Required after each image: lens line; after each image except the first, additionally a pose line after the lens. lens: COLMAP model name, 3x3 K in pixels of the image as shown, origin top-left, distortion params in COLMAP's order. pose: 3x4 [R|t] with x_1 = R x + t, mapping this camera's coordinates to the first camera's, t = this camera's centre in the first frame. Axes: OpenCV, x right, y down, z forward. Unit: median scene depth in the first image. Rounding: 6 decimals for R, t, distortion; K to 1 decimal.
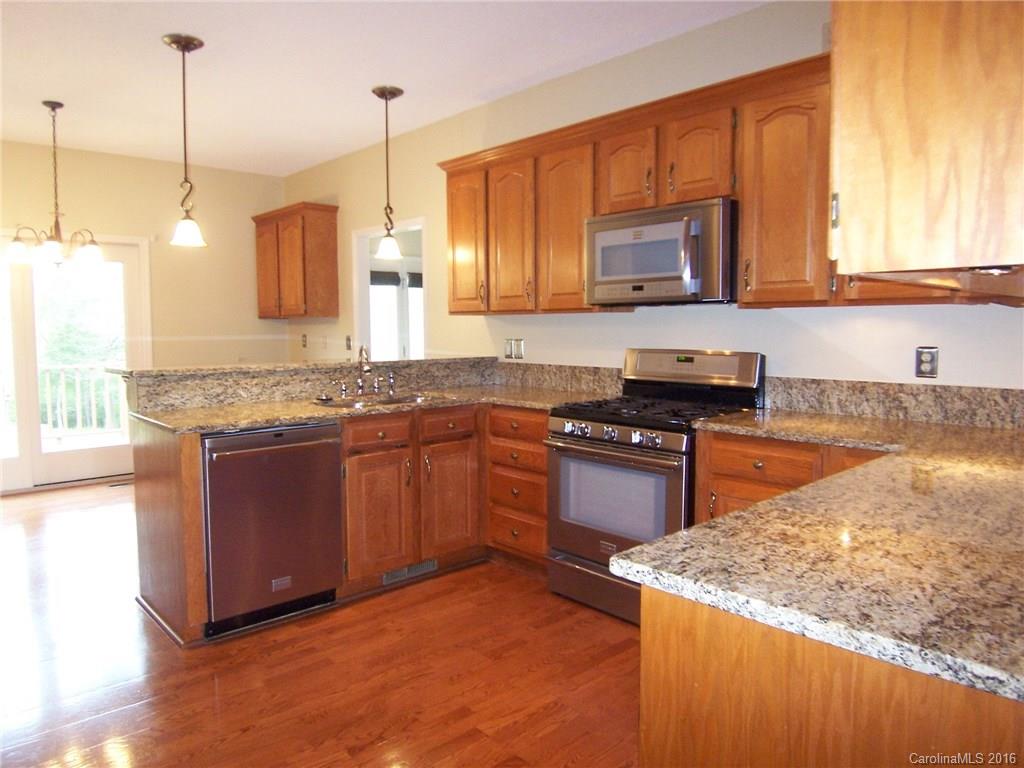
lens RADIAL K [[691.0, 0, 520.1], [0, 691.0, 377.5], [0, 0, 1]] dist [-0.044662, -0.003642]
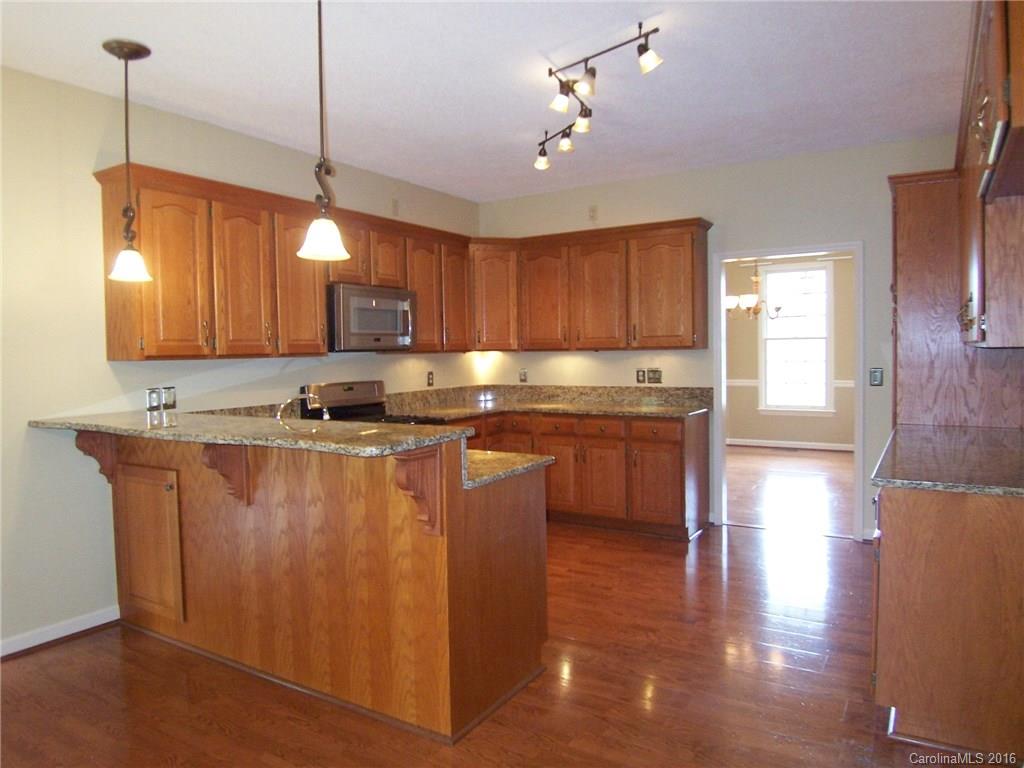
lens RADIAL K [[691.0, 0, 520.1], [0, 691.0, 377.5], [0, 0, 1]] dist [-0.044662, -0.003642]
pose [[-0.237882, -0.038002, 0.970550, -1.311017], [0.086273, 0.994458, 0.060083, -0.111580], [-0.967455, 0.098025, -0.233286, 1.051191]]
